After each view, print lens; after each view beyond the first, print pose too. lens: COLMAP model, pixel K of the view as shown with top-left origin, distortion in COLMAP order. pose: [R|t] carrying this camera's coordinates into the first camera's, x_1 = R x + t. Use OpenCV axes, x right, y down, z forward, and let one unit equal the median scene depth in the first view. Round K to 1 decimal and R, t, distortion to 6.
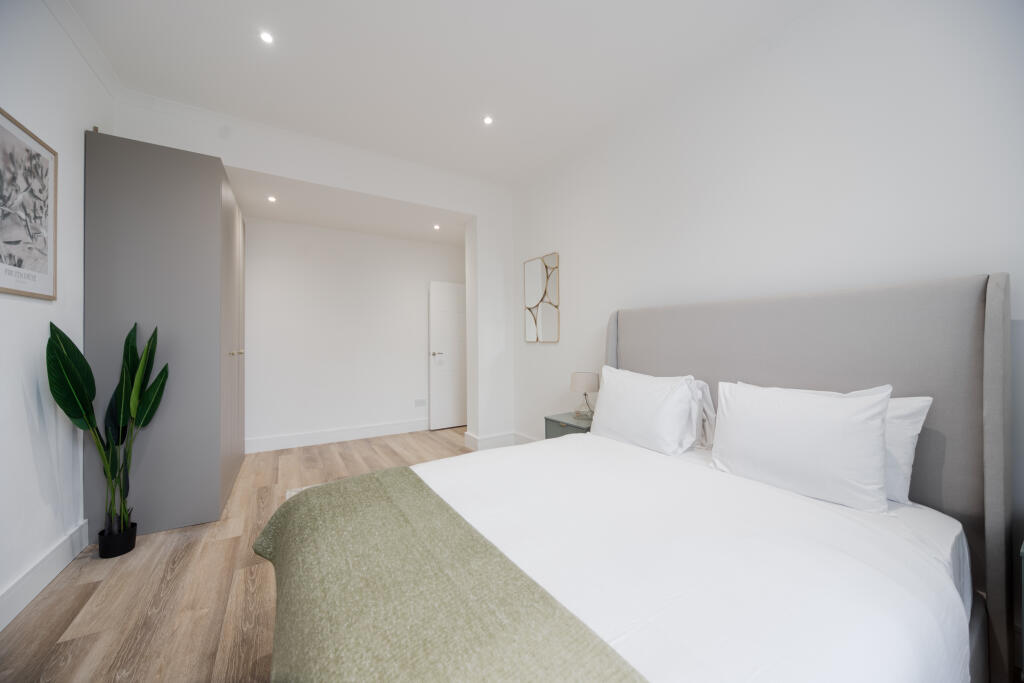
lens RADIAL K [[364.6, 0, 489.5], [0, 364.6, 340.9], [0, 0, 1]] dist [-0.000067, 0.000025]
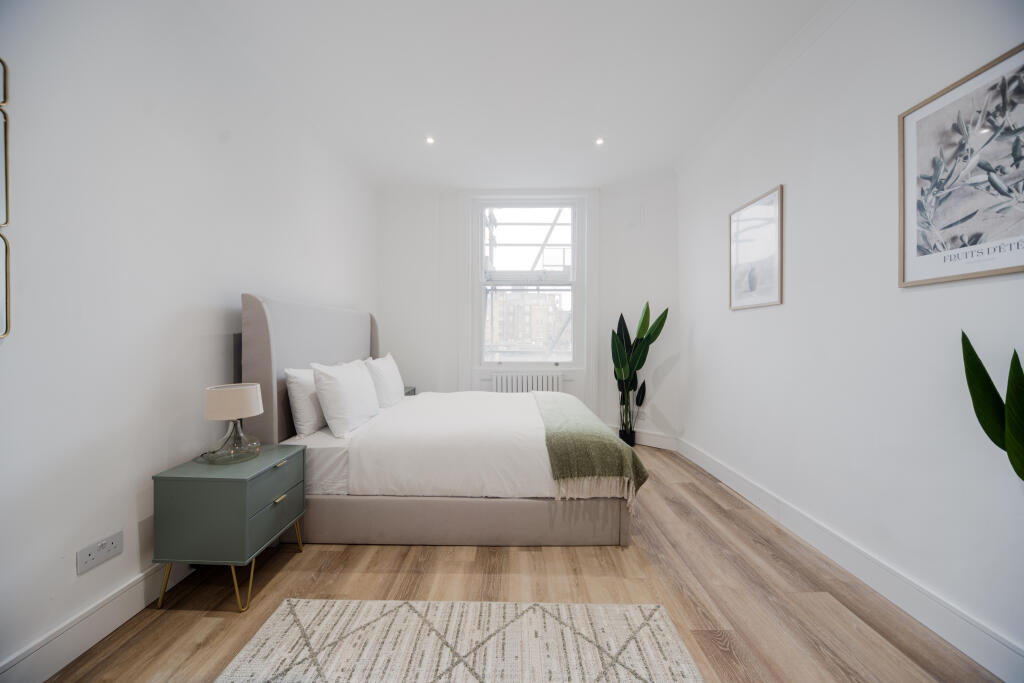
lens RADIAL K [[364.5, 0, 508.4], [0, 364.5, 345.7], [0, 0, 1]] dist [0.000401, 0.000191]
pose [[-0.867326, -0.010497, 0.497630, -0.756694], [0.003104, 0.999644, 0.026496, 0.002624], [-0.497731, 0.024525, -0.866985, 2.173150]]
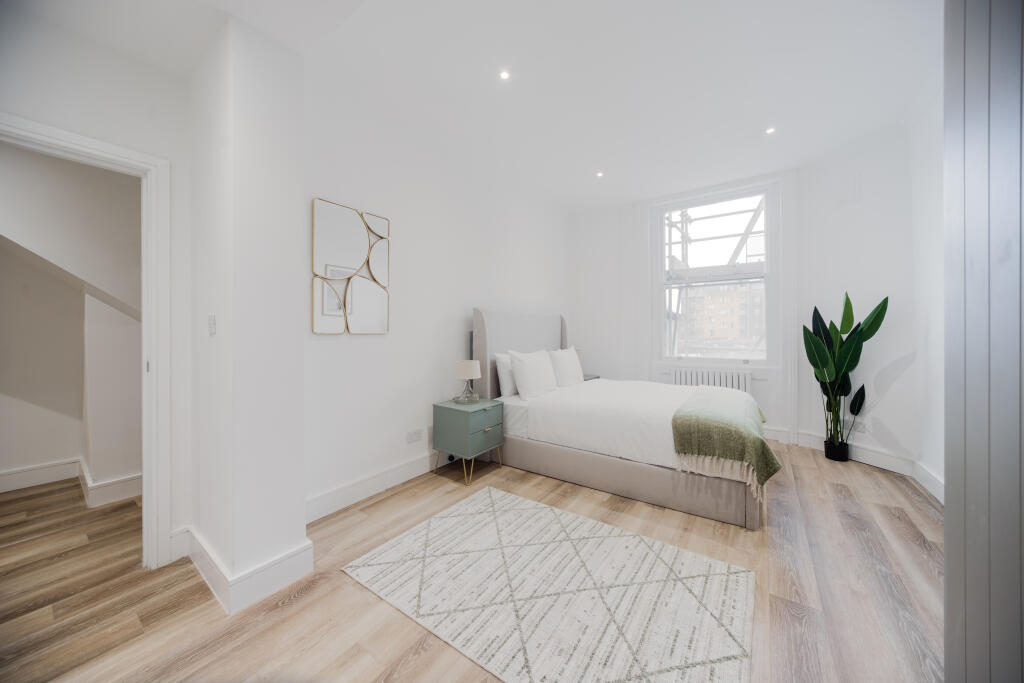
lens RADIAL K [[364.5, 0, 508.4], [0, 364.5, 345.7], [0, 0, 1]] dist [0.000401, 0.000191]
pose [[-0.430304, -0.025528, 0.902323, -1.278930], [0.005684, 0.999504, 0.030988, 0.009543], [-0.902666, 0.018463, -0.429945, 2.259119]]
